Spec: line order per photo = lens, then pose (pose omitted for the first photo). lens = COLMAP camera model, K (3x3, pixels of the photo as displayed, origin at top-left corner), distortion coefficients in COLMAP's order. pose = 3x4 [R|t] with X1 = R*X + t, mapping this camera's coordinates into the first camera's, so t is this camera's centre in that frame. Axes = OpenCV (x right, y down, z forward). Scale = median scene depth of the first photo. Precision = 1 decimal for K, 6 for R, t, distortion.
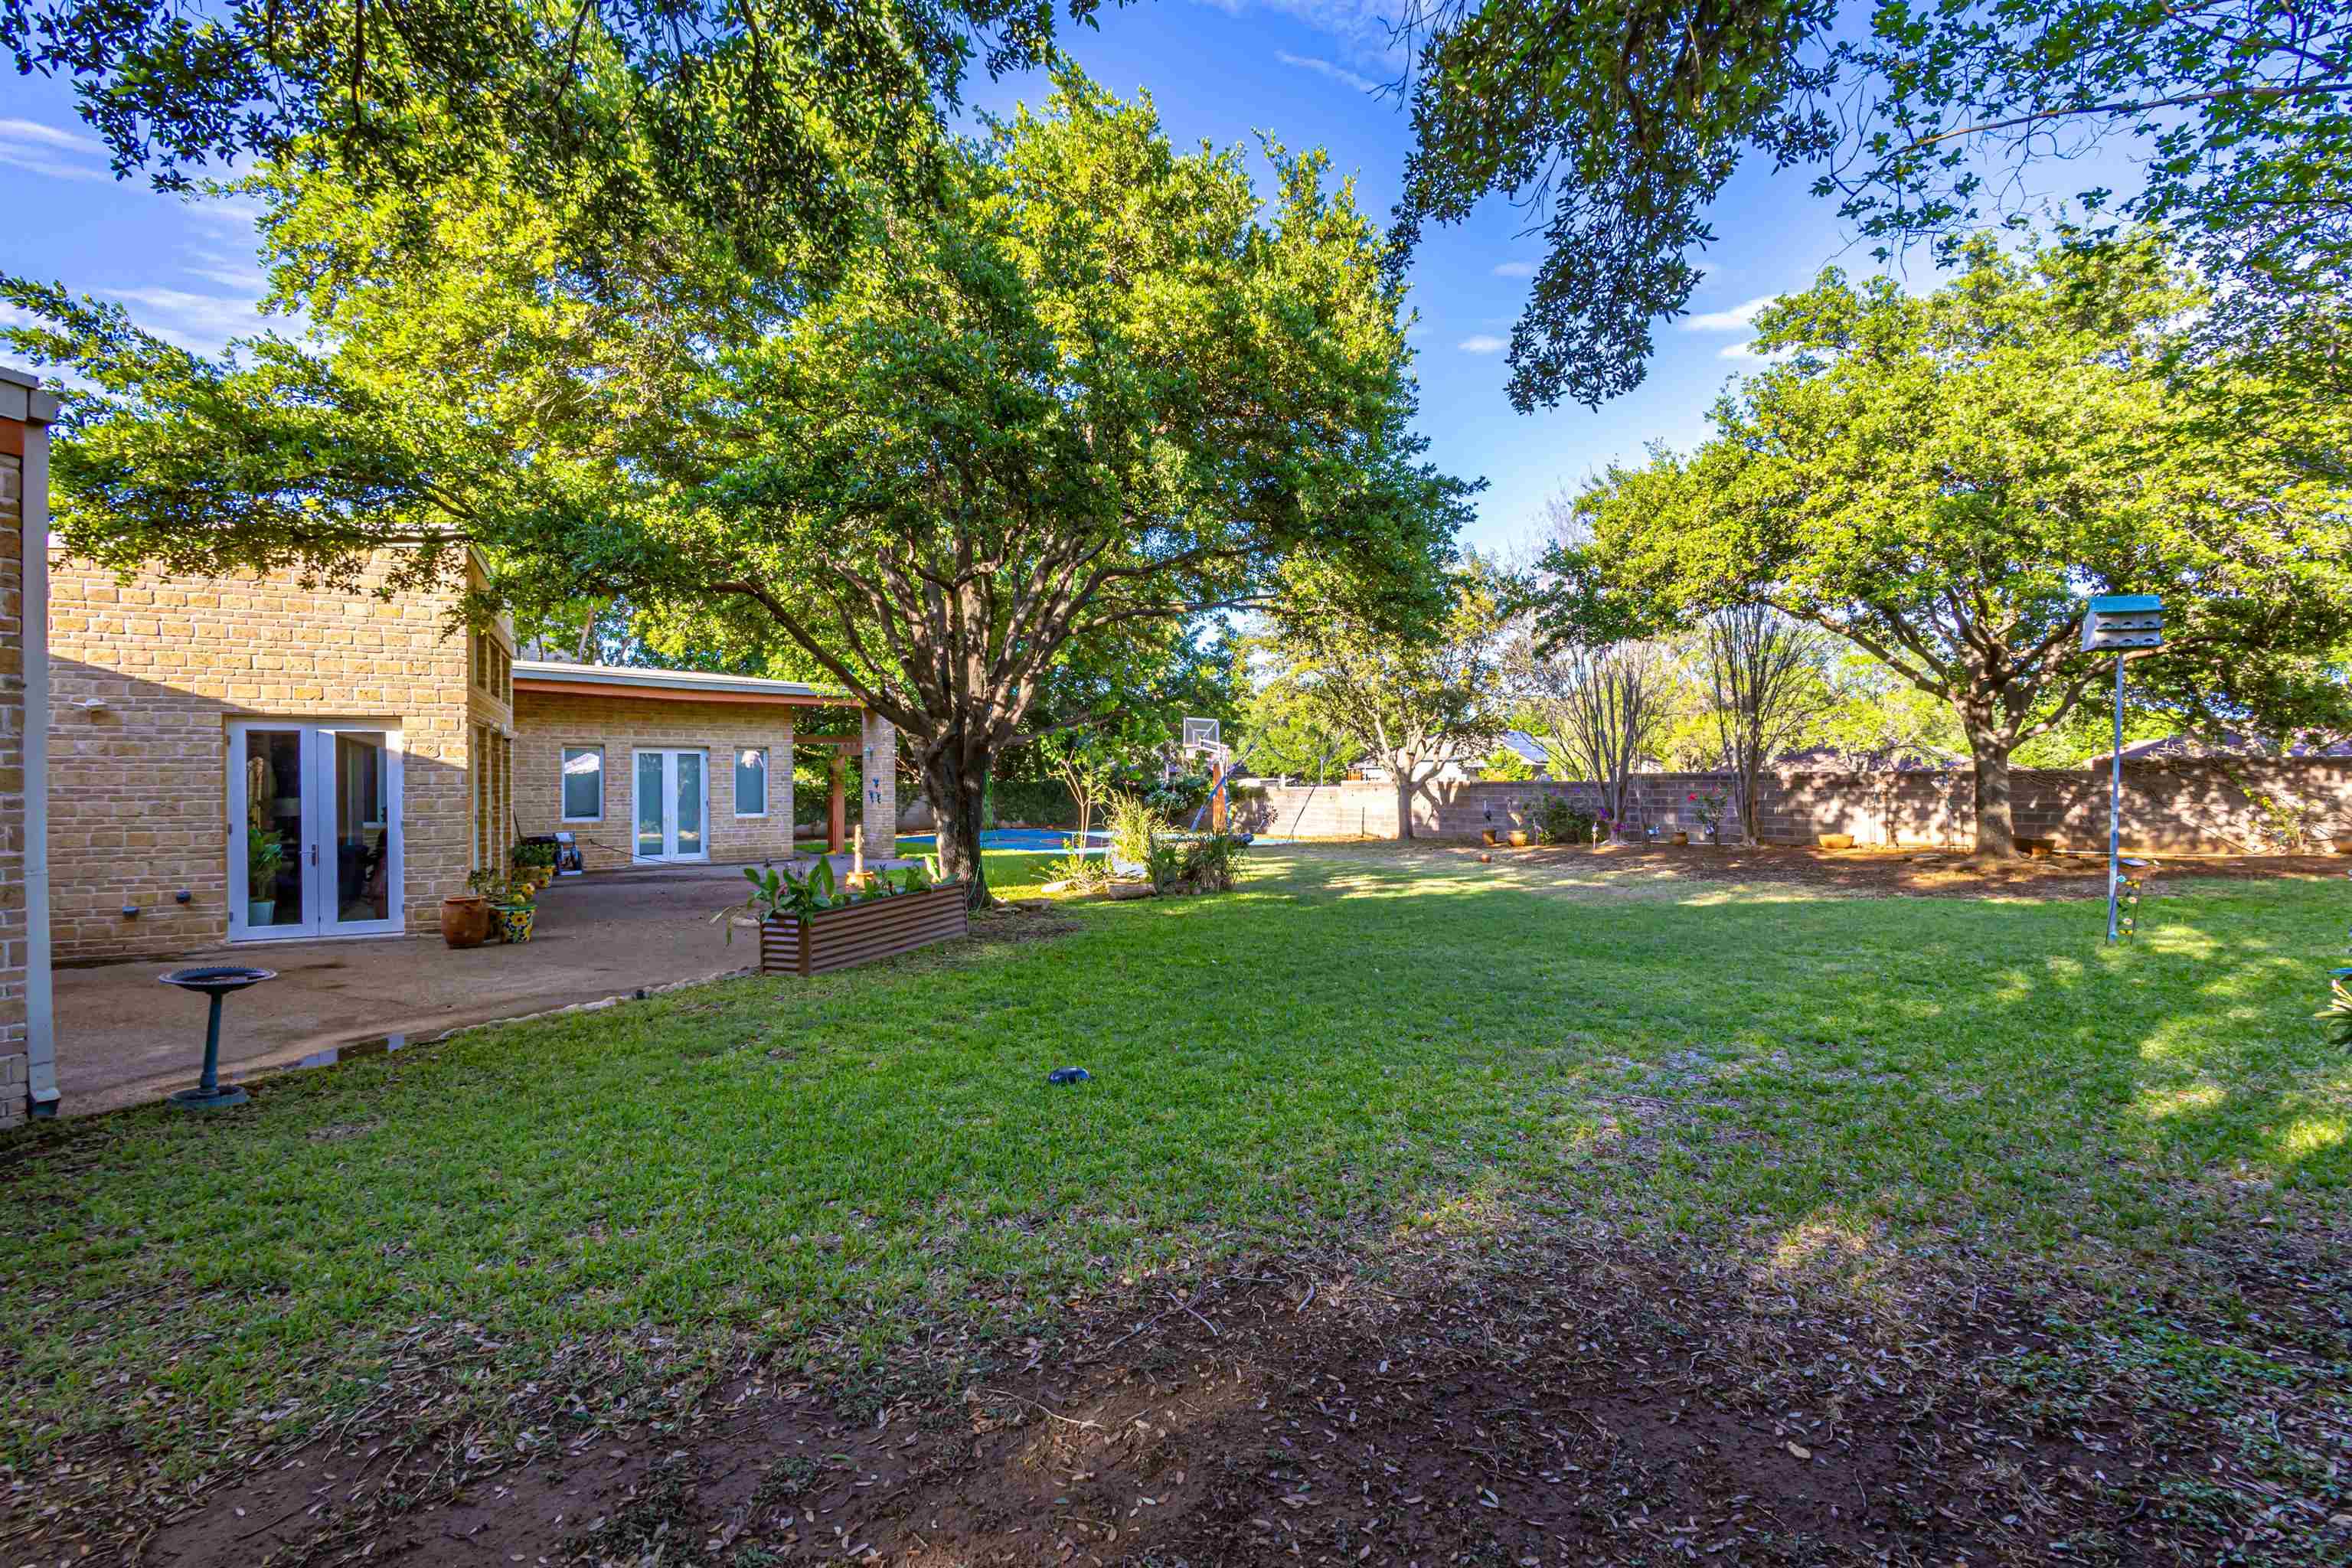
lens RADIAL K [[1081.5, 0, 1180.0], [0, 1081.5, 785.7], [0, 0, 1]] dist [0.016252, -0.005896]
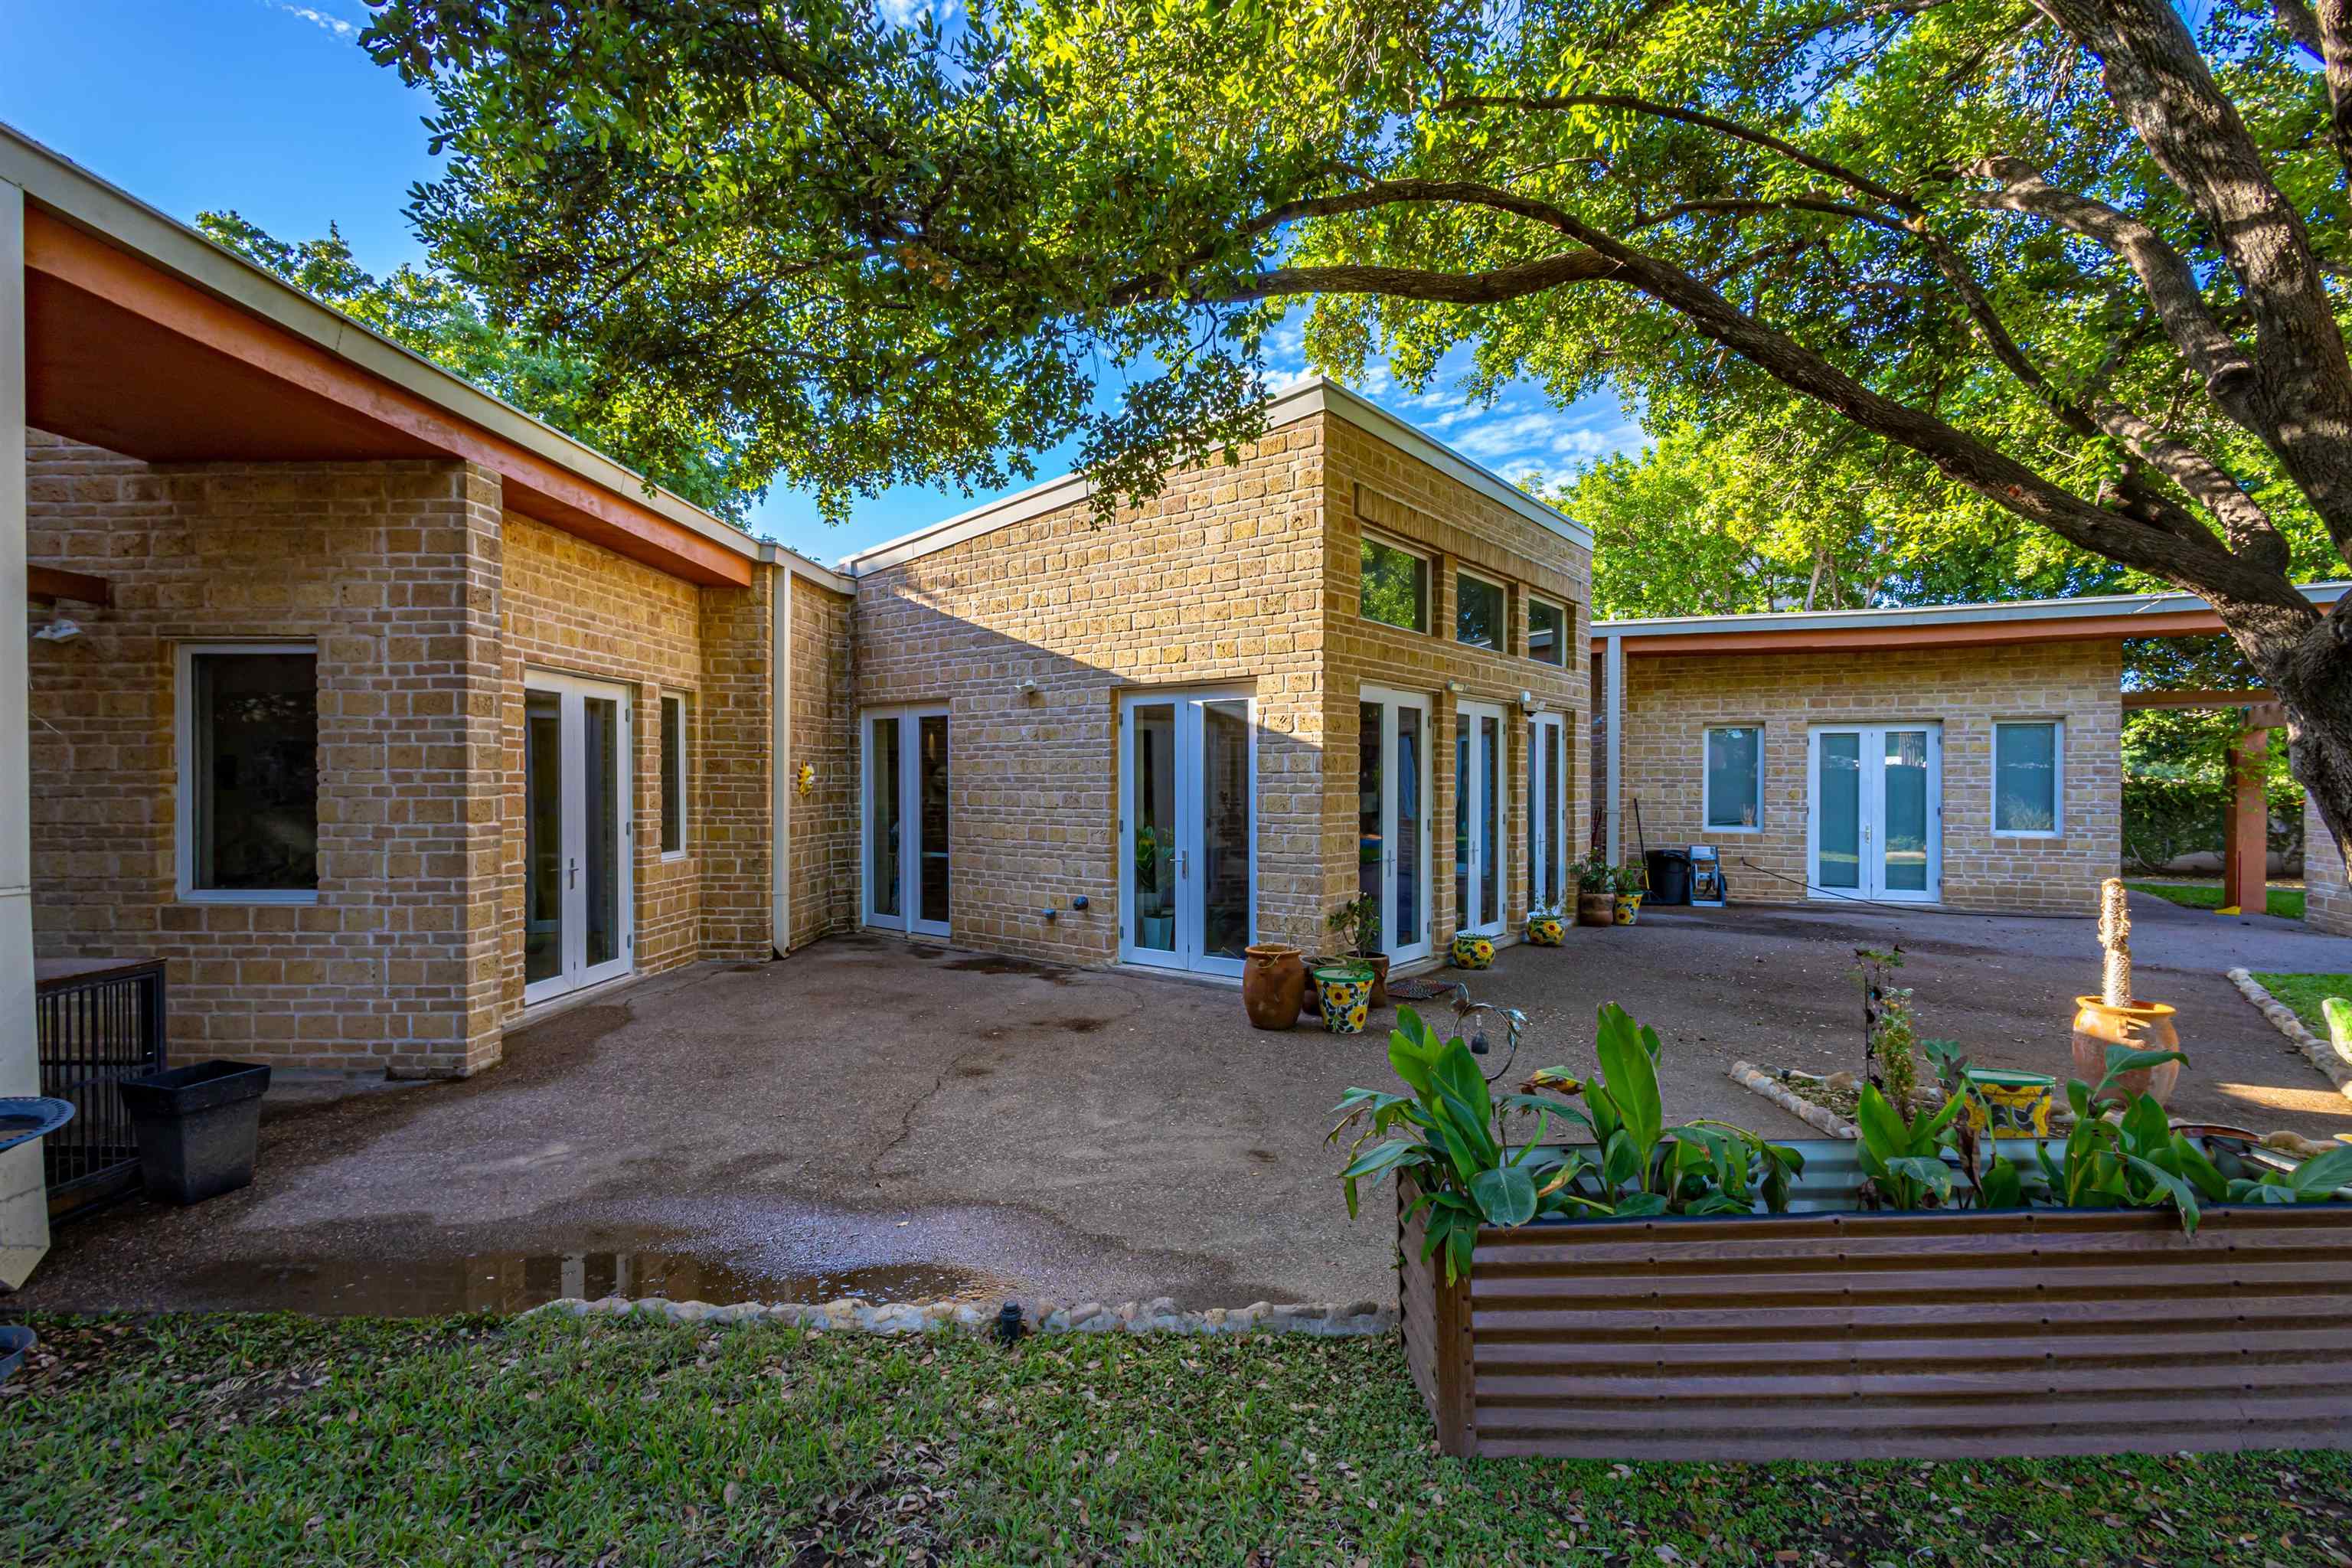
lens RADIAL K [[1081.5, 0, 1180.0], [0, 1081.5, 785.7], [0, 0, 1]] dist [0.016252, -0.005896]
pose [[0.413397, 0.006833, -0.910525, -0.098926], [-0.007774, 0.999962, 0.003974, 0.005162], [0.910518, 0.005435, 0.413434, 0.679429]]
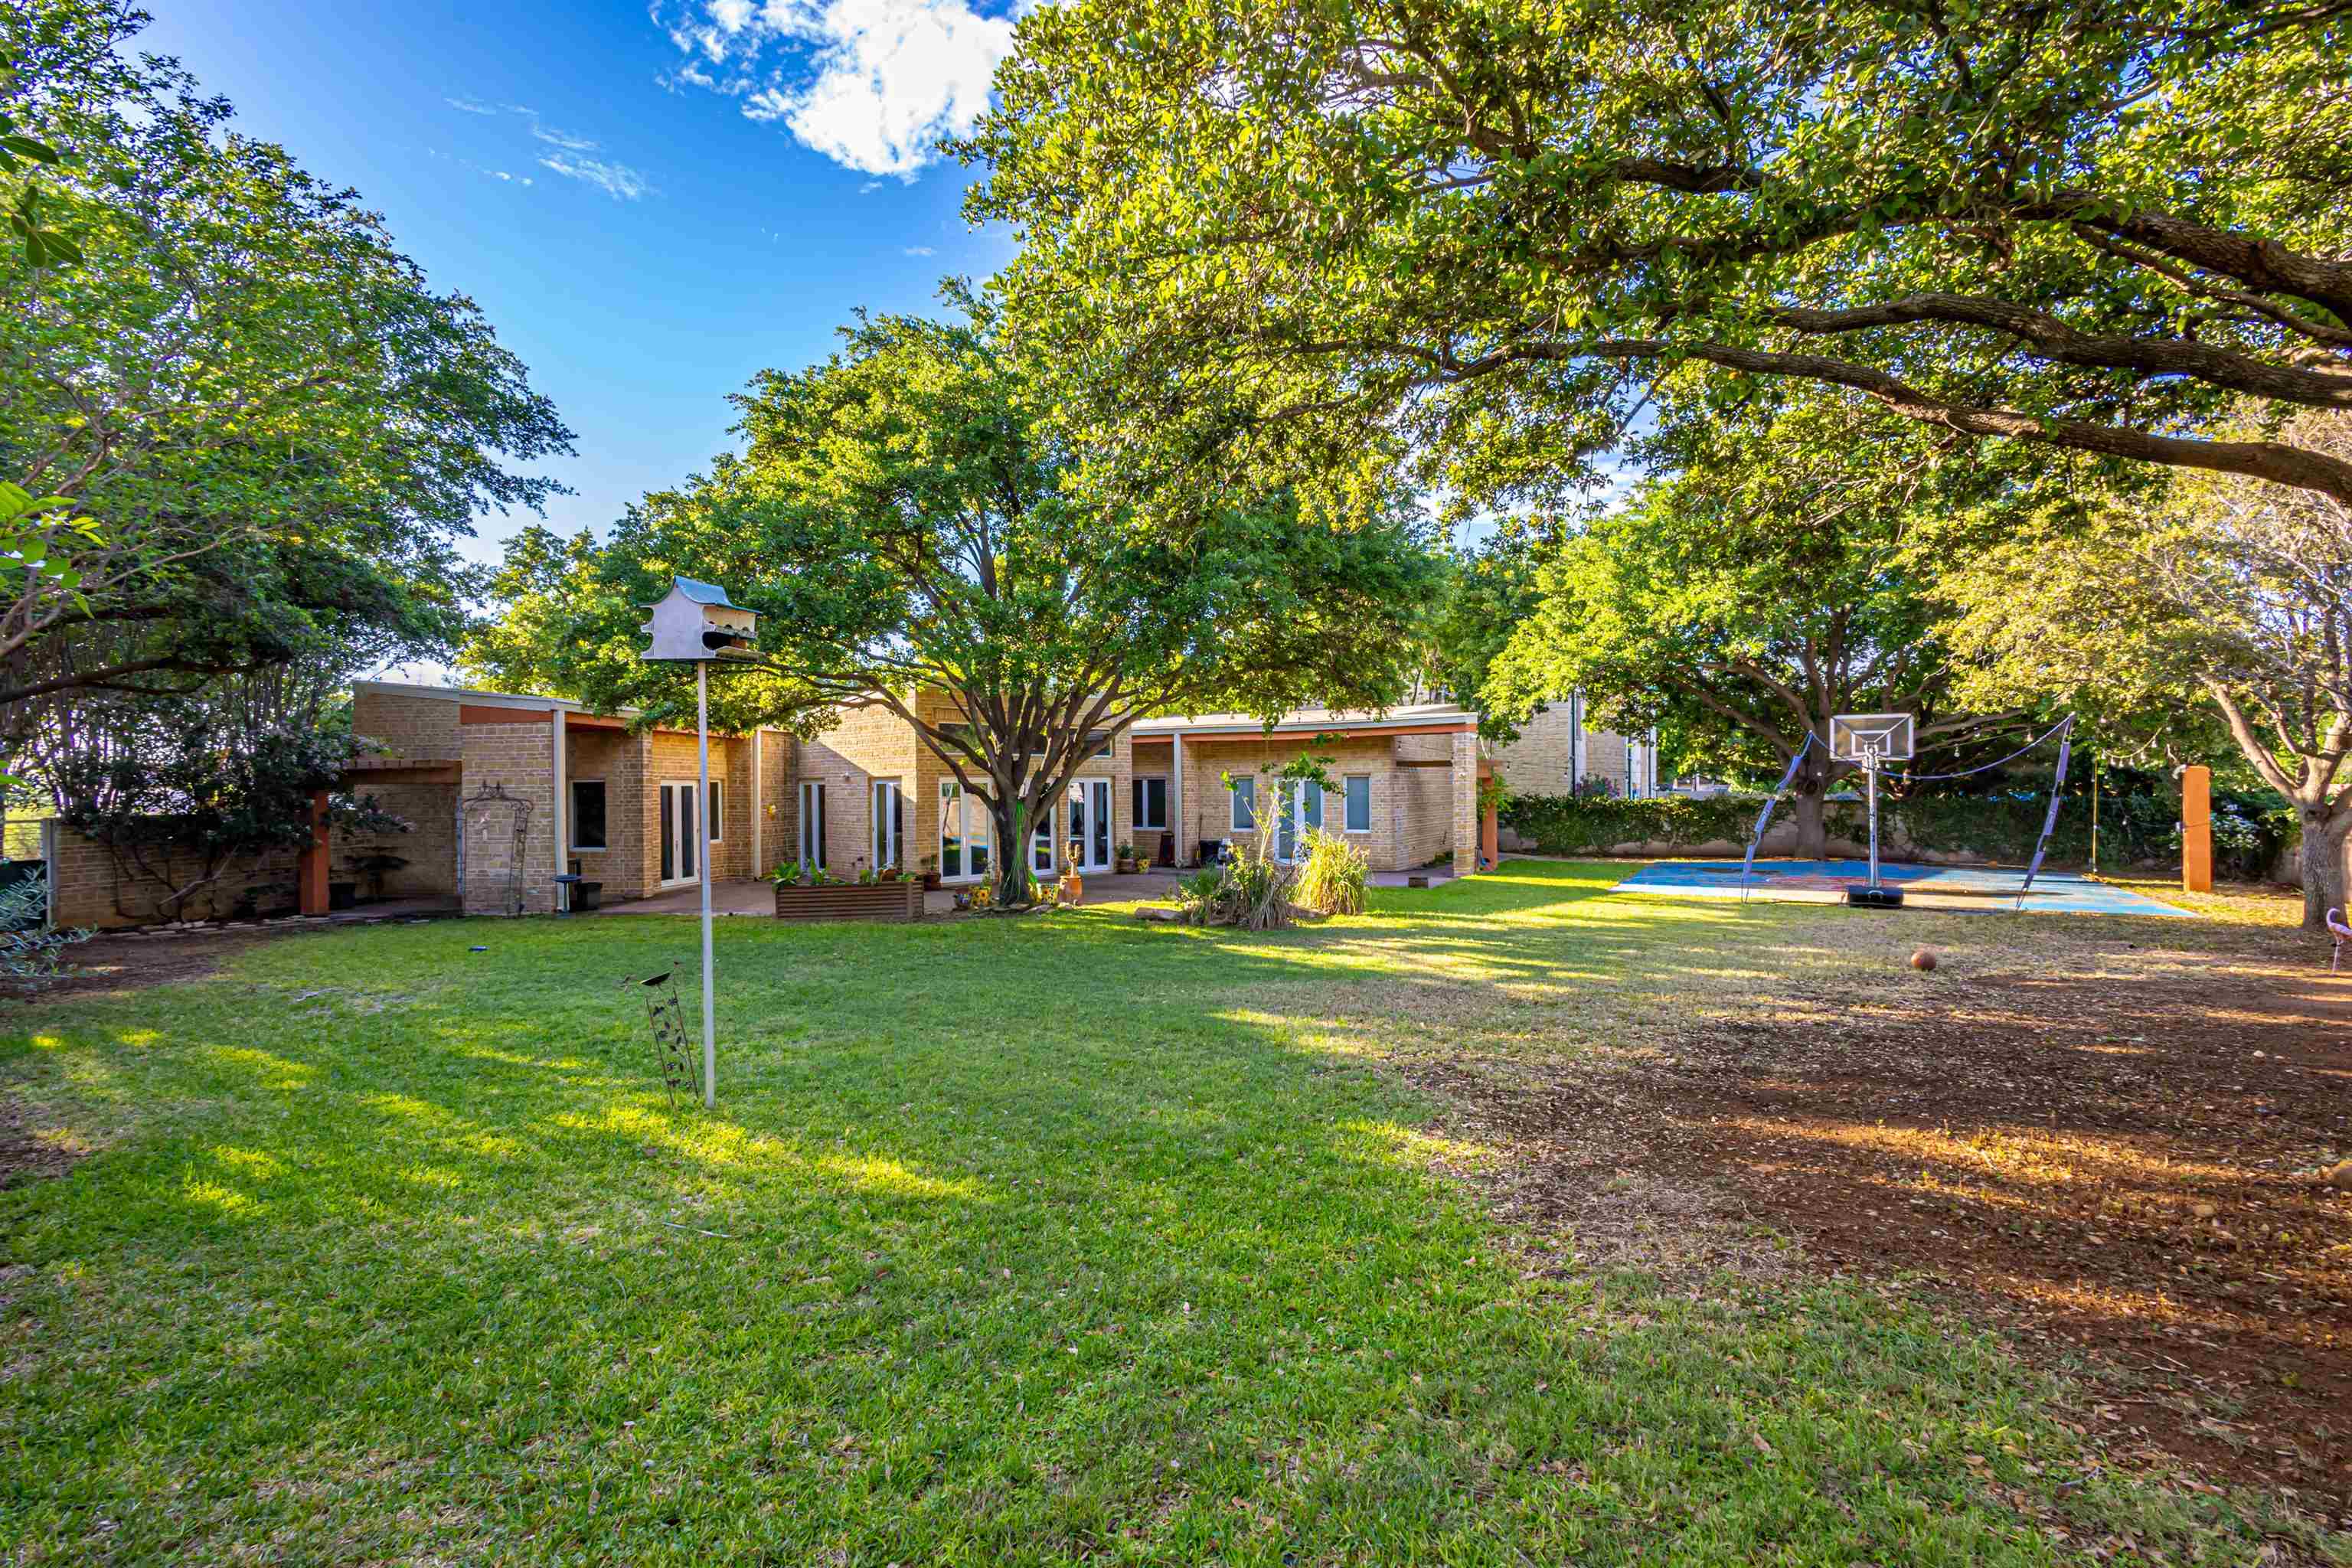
lens RADIAL K [[1081.5, 0, 1180.0], [0, 1081.5, 785.7], [0, 0, 1]] dist [0.016252, -0.005896]
pose [[0.293473, 0.002738, -0.955964, 1.362133], [0.000313, 0.999996, 0.002961, -0.053054], [0.955967, -0.001168, 0.293471, 0.922237]]
